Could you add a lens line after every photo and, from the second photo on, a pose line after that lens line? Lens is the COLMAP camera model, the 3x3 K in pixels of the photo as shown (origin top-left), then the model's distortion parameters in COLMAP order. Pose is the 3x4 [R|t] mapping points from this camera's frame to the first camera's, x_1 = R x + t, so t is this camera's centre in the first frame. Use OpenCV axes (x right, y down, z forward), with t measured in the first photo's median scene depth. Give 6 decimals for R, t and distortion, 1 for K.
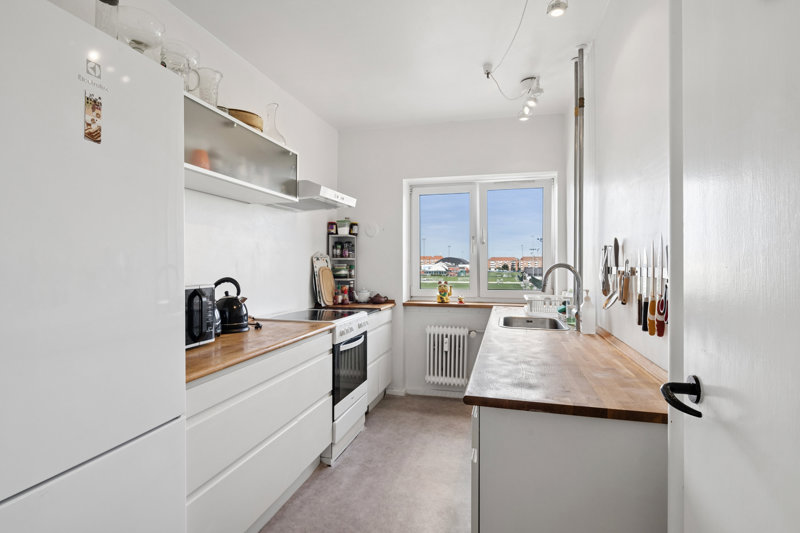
lens RADIAL K [[392.4, 0, 401.3], [0, 392.4, 265.7], [0, 0, 1]] dist [-0.001789, -0.000881]
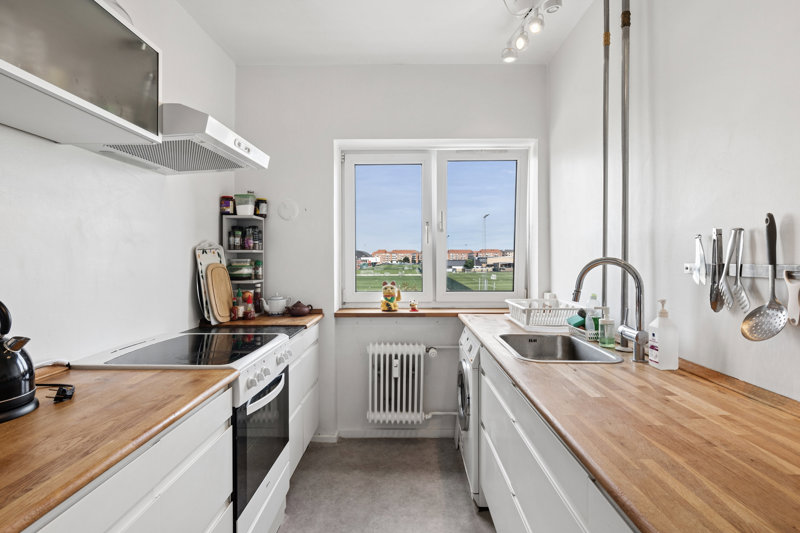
lens RADIAL K [[392.4, 0, 396.2], [0, 392.4, 260.3], [0, 0, 1]] dist [-0.001789, -0.000881]
pose [[0.971712, -0.005151, 0.236111, -0.058035], [0.004064, 0.999979, 0.005091, -0.004433], [-0.236132, -0.003988, 0.971713, 0.295685]]
